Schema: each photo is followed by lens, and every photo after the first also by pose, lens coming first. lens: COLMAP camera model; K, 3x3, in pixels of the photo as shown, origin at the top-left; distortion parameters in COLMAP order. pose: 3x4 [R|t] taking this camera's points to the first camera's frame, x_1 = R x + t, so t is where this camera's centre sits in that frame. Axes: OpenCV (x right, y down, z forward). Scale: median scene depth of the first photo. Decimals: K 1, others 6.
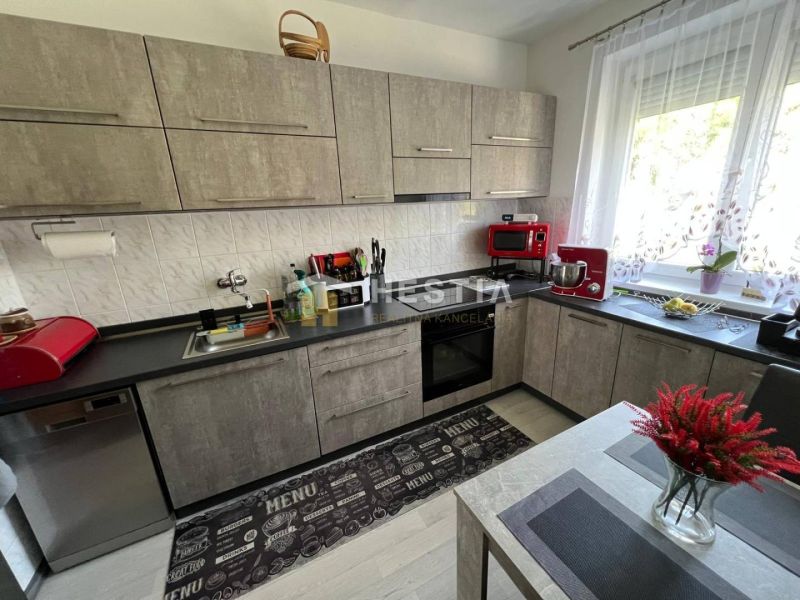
lens RADIAL K [[319.4, 0, 401.0], [0, 319.4, 301.1], [0, 0, 1]] dist [-0.000468, -0.000207]
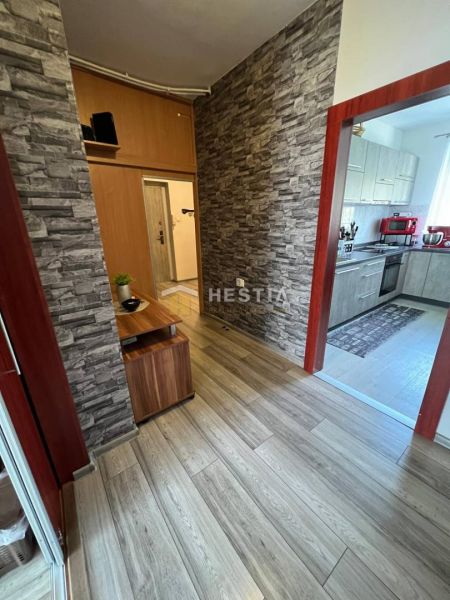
lens RADIAL K [[239.5, 0, 223.8], [0, 239.5, 300.4], [0, 0, 1]] dist [-0.000468, -0.000207]
pose [[0.986284, -0.035832, 0.161123, -1.480594], [0.031734, 0.999106, 0.027937, 0.310701], [-0.161980, -0.022441, 0.986539, -0.529060]]
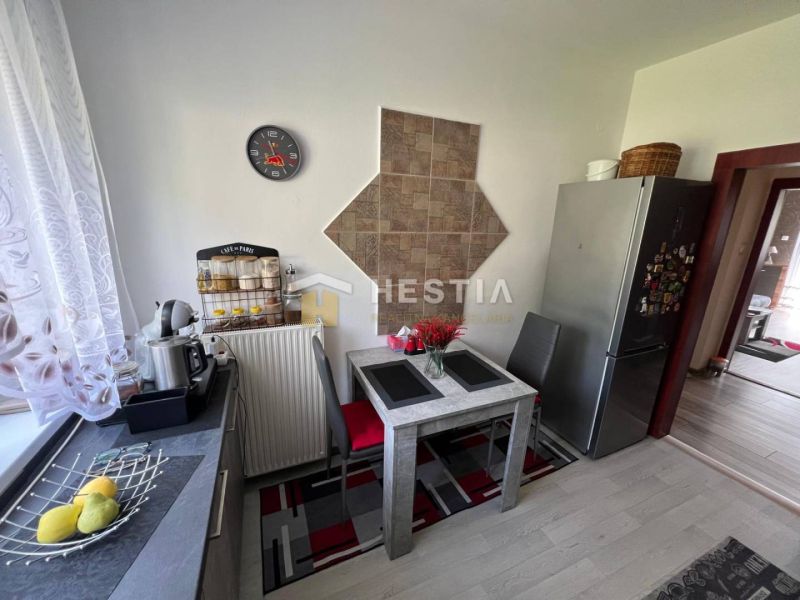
lens RADIAL K [[319.4, 0, 401.0], [0, 319.4, 301.1], [0, 0, 1]] dist [-0.000468, -0.000207]
pose [[-0.998205, -0.010573, 0.058943, 0.416604], [0.021762, 0.852947, 0.521544, -0.406296], [-0.055790, 0.521890, -0.851186, 1.154130]]
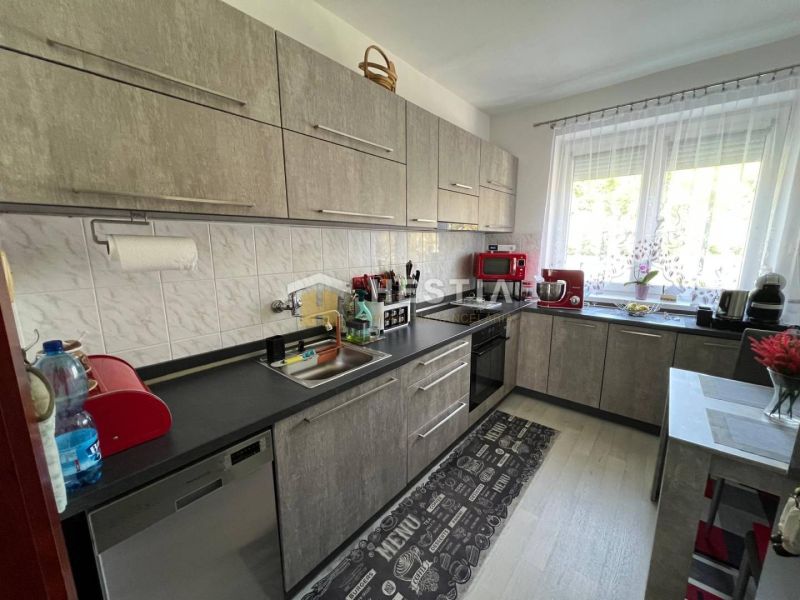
lens RADIAL K [[319.4, 0, 401.0], [0, 319.4, 301.1], [0, 0, 1]] dist [-0.000468, -0.000207]
pose [[0.918942, -0.031111, 0.393164, -0.649250], [0.077598, 0.991660, -0.102900, 0.048759], [-0.386684, 0.125068, 0.913692, 0.088217]]
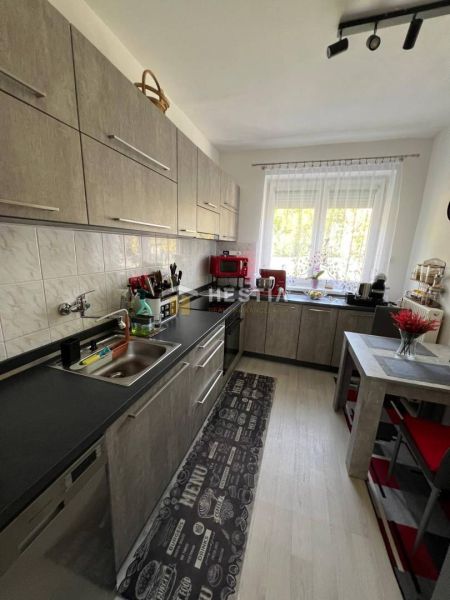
lens RADIAL K [[239.5, 0, 223.8], [0, 239.5, 300.4], [0, 0, 1]] dist [-0.000468, -0.000207]
pose [[0.698618, -0.091014, 0.709683, -0.789131], [0.138097, 0.990378, -0.008931, -0.014458], [-0.702042, 0.104245, 0.704465, 0.244047]]
